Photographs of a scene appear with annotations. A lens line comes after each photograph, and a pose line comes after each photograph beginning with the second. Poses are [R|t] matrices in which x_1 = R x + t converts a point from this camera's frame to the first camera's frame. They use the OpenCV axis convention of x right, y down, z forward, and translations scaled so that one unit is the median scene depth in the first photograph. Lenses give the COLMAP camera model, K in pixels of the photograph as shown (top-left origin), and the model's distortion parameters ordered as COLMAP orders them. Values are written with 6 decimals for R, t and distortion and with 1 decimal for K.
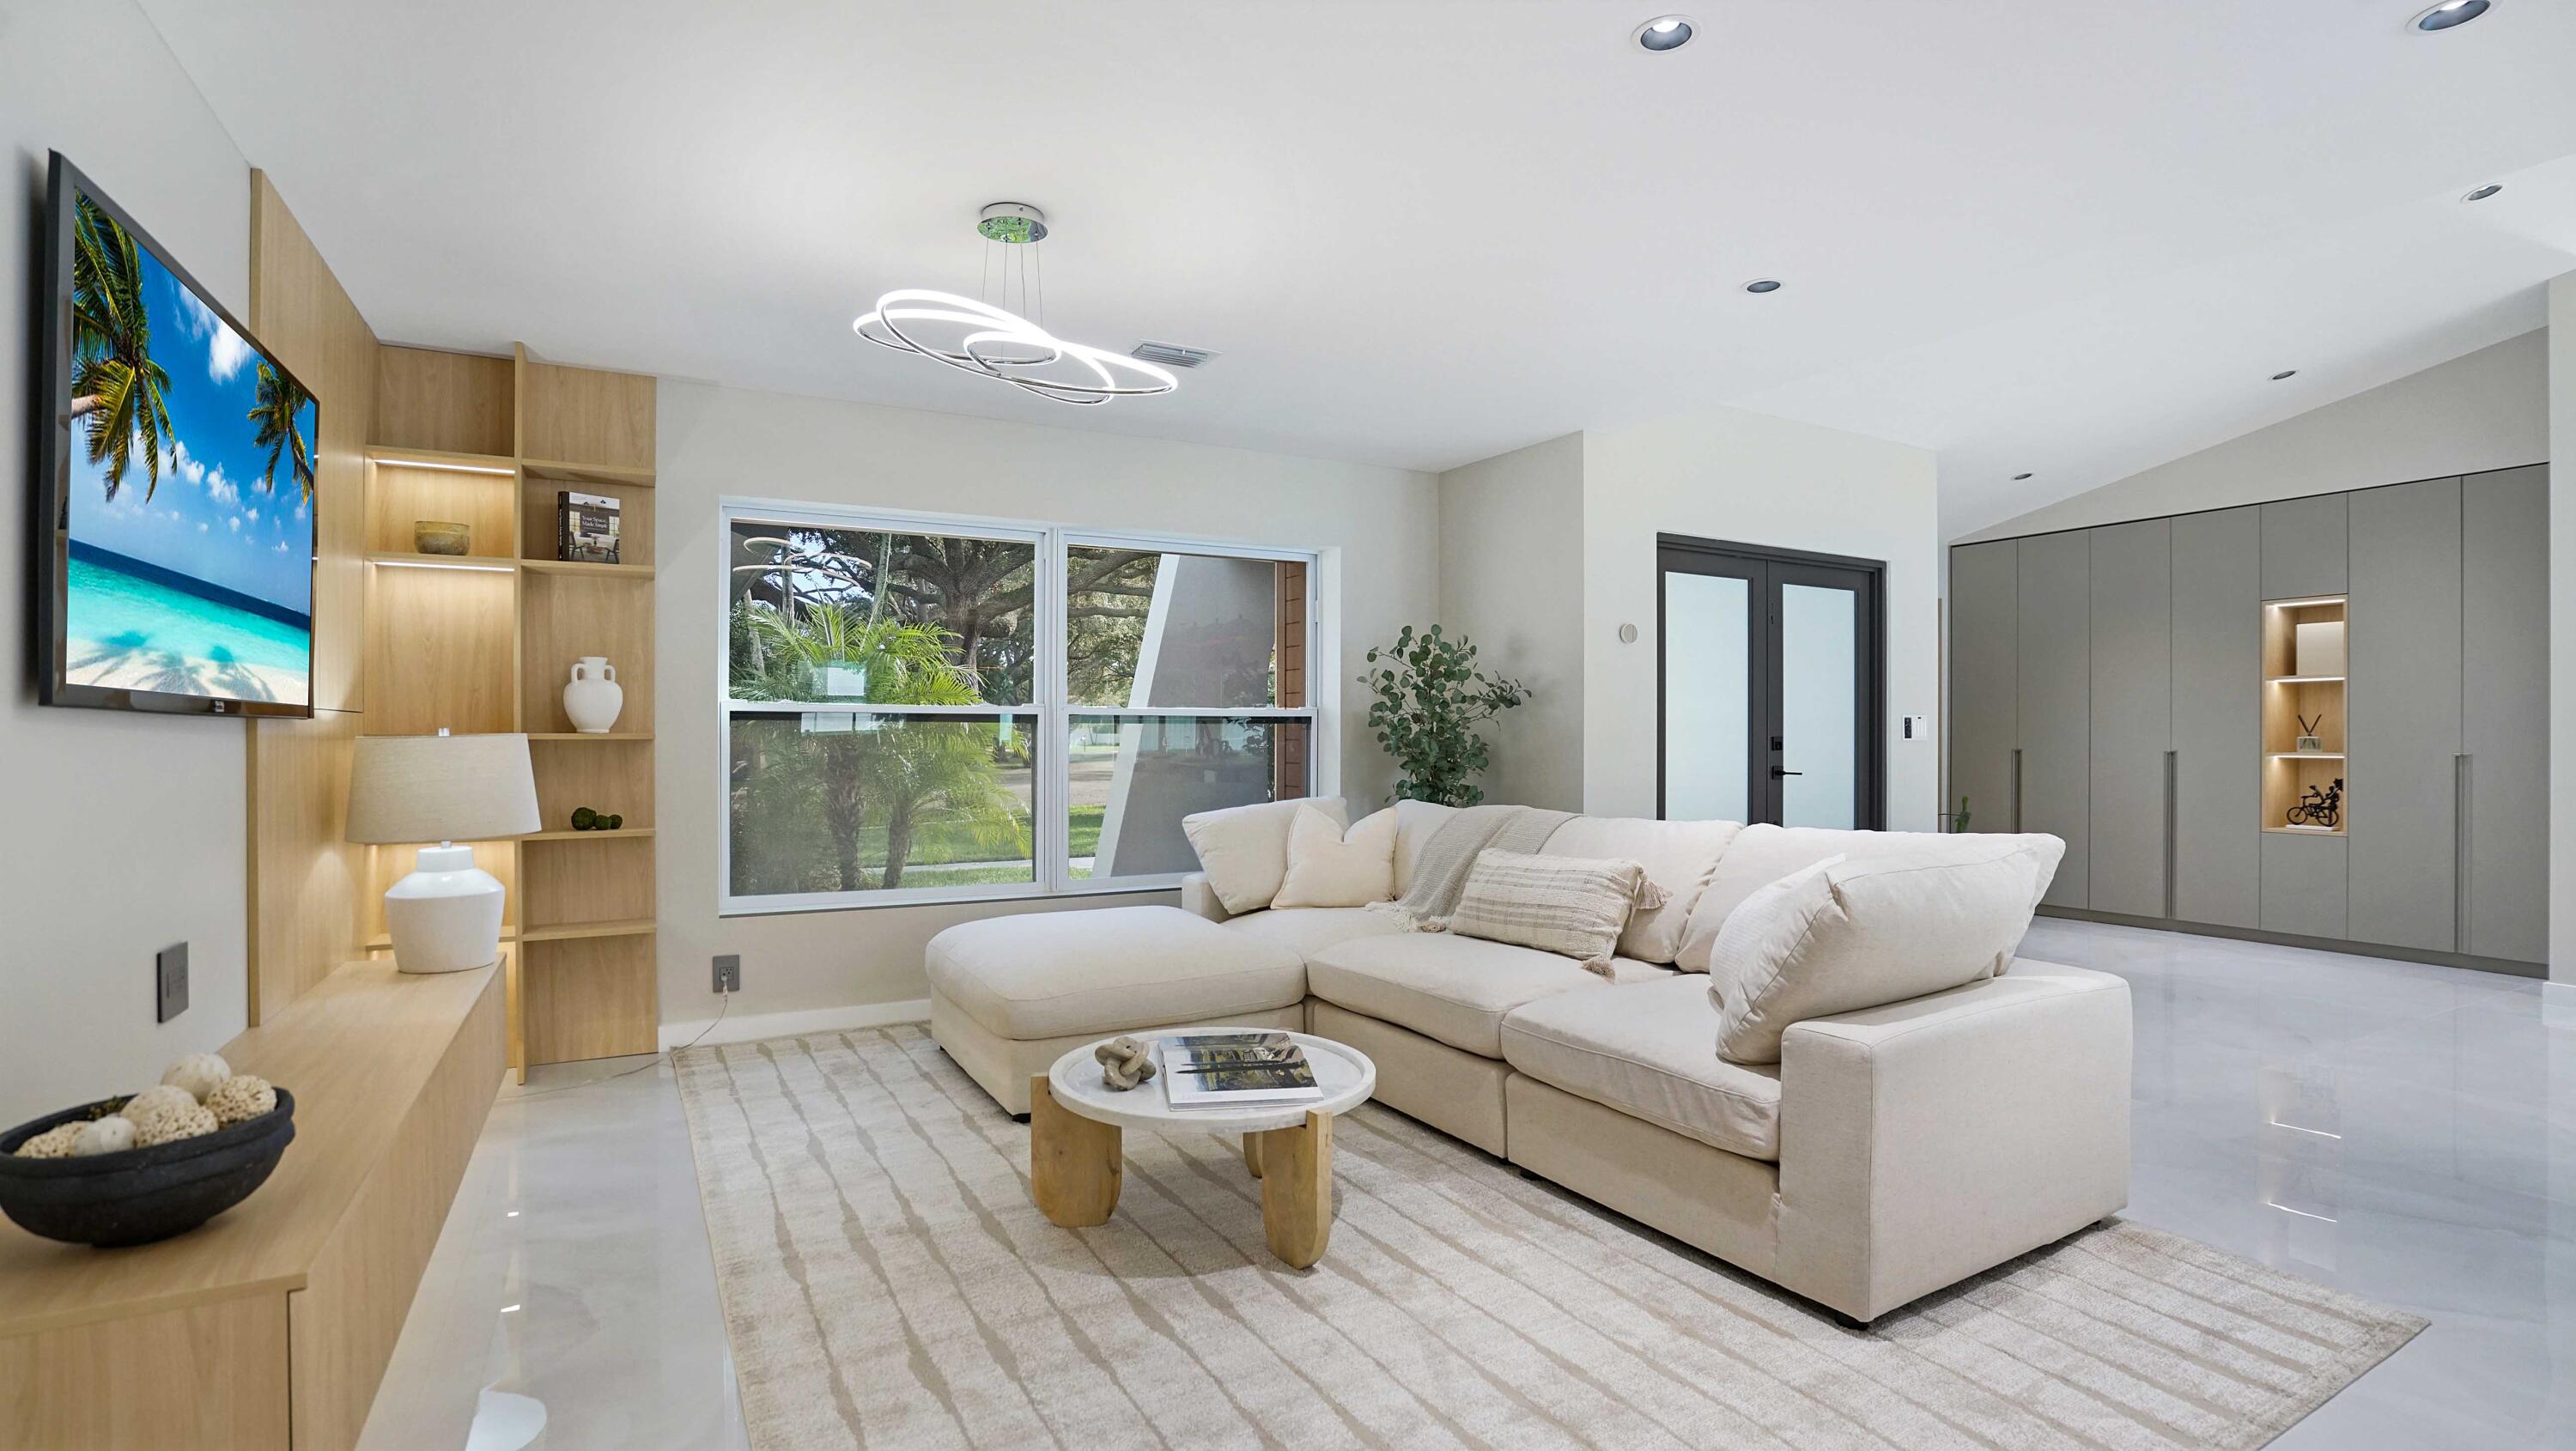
lens RADIAL K [[1184.8, 0, 1287.8], [0, 1184.8, 729.4], [0, 0, 1]] dist [-0.004353, 0.000952]
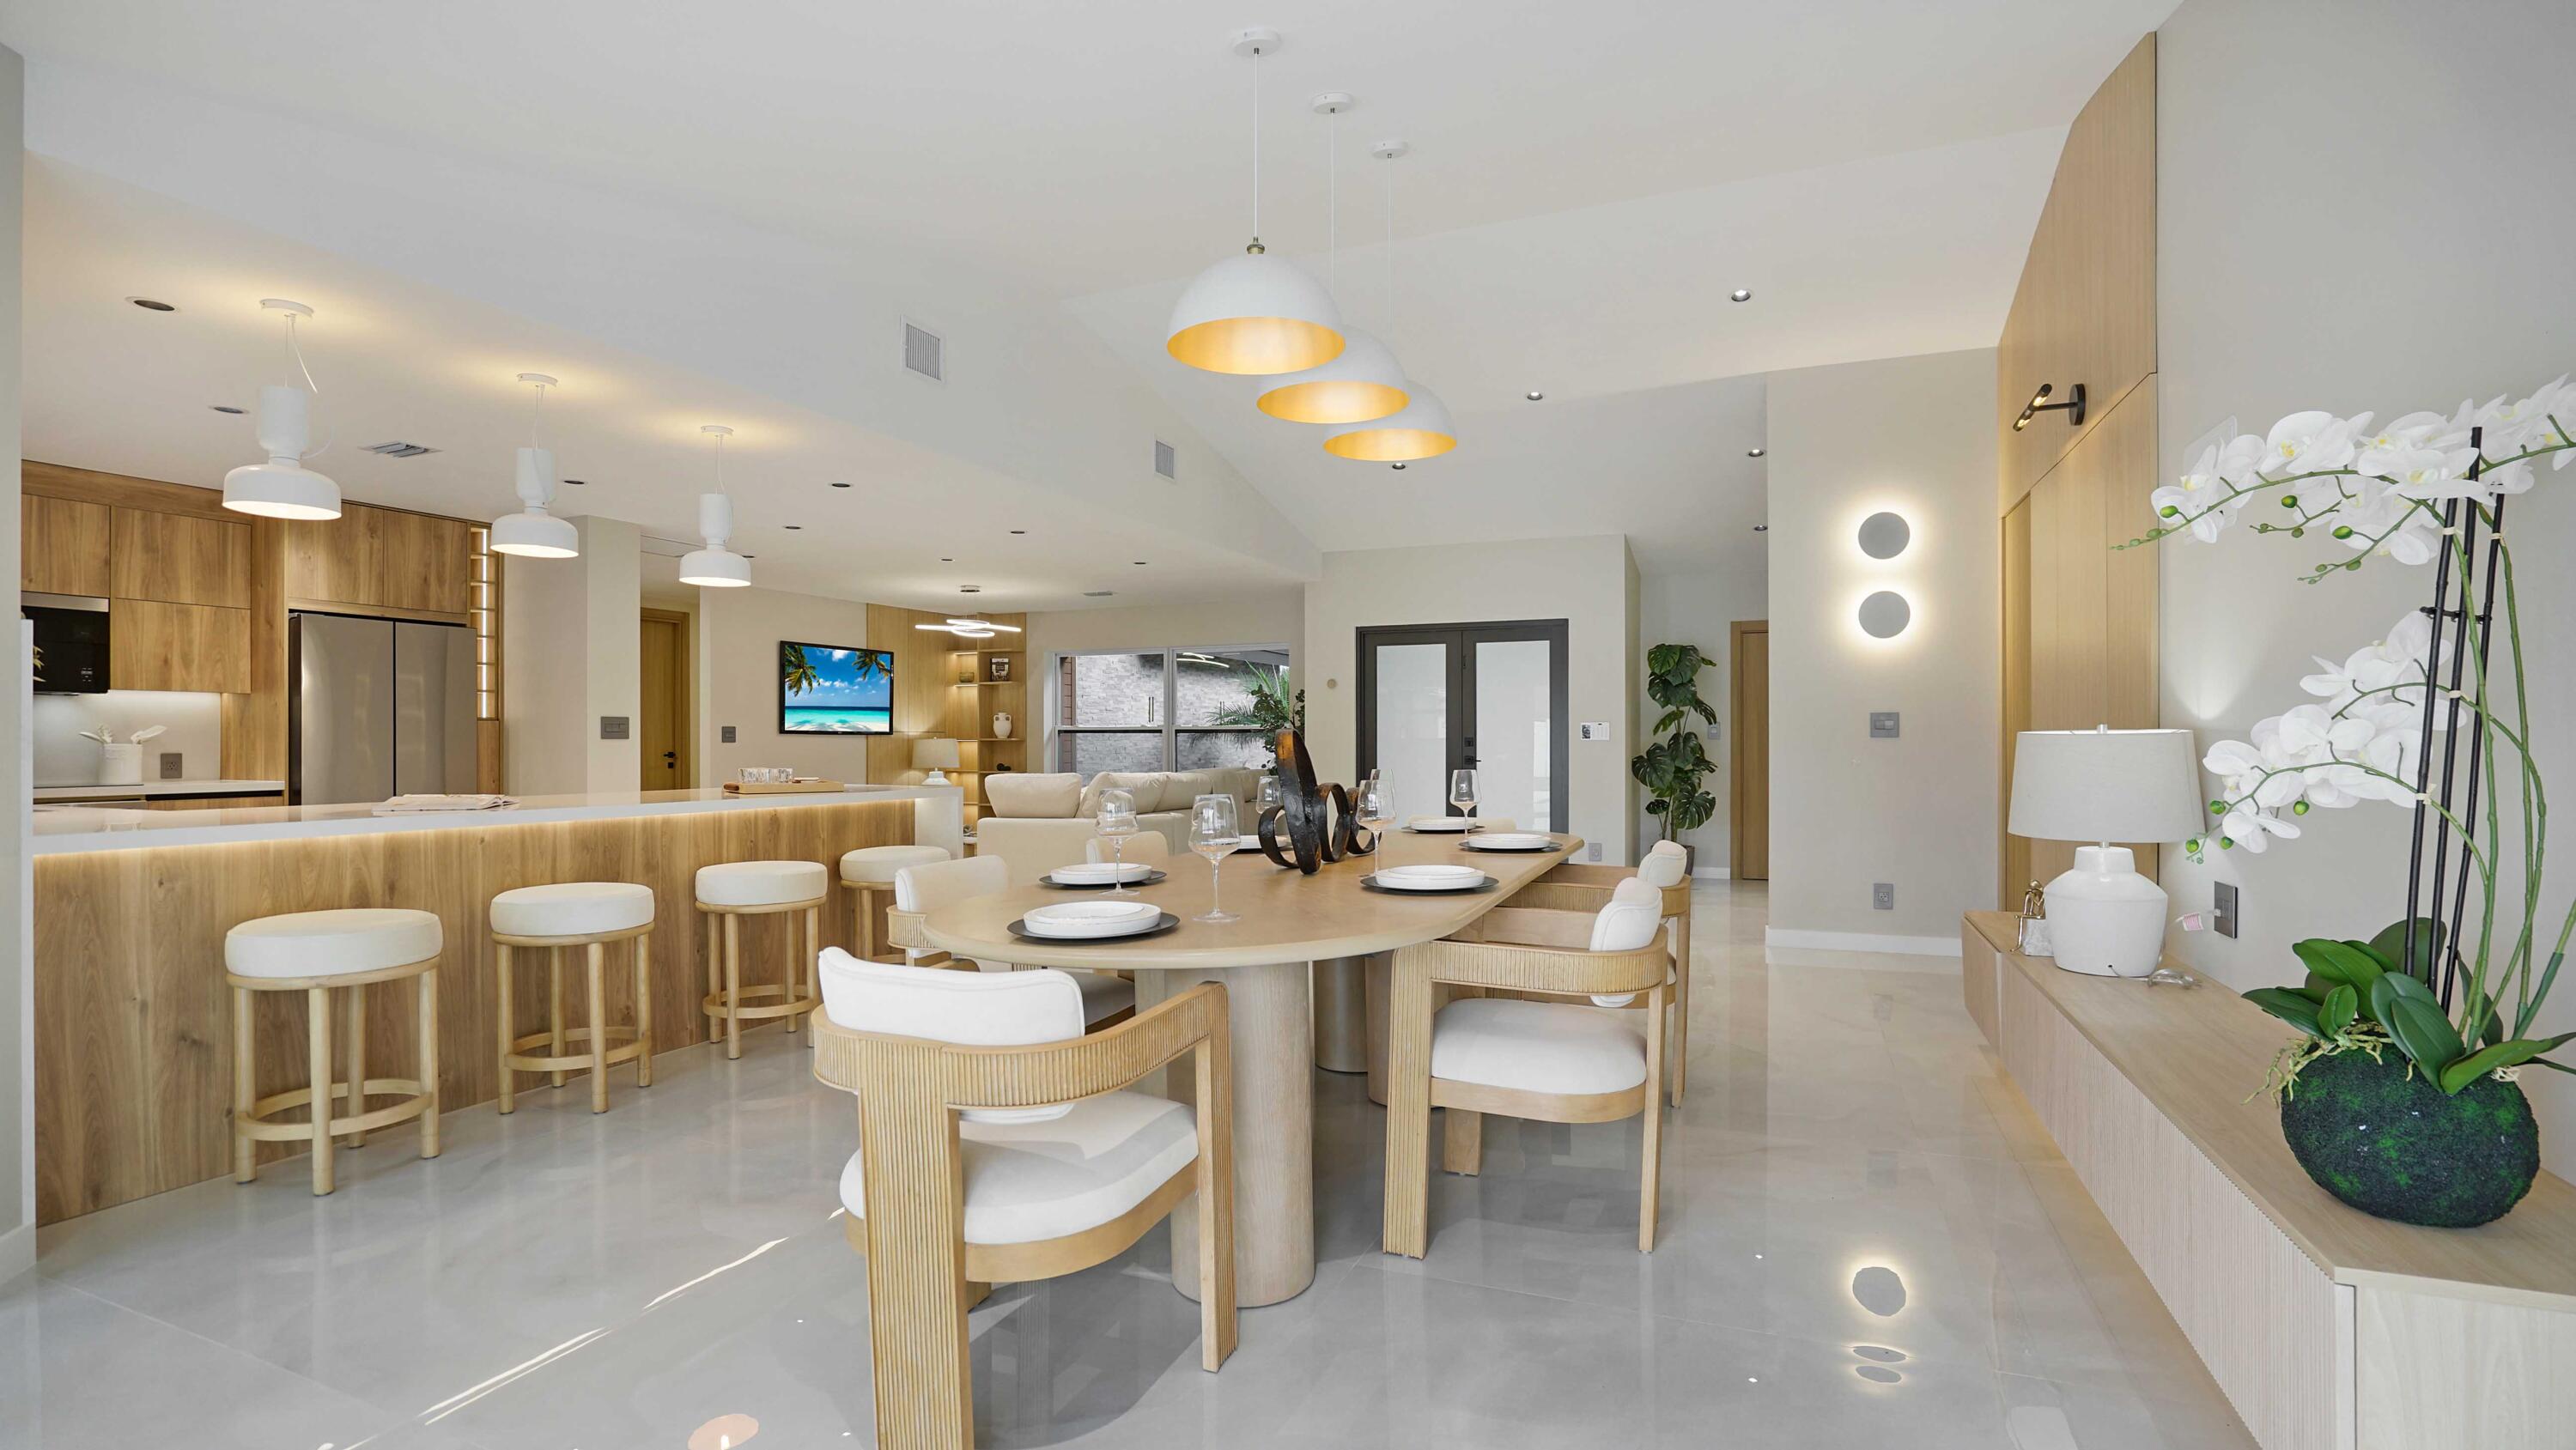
lens RADIAL K [[1184.7, 0, 1295.1], [0, 1184.7, 737.4], [0, 0, 1]] dist [-0.004353, 0.000952]
pose [[0.622192, -0.002638, -0.782860, 2.189486], [0.005048, 0.999987, 0.000642, 0.003950], [0.782848, -0.004351, 0.622197, -0.278433]]
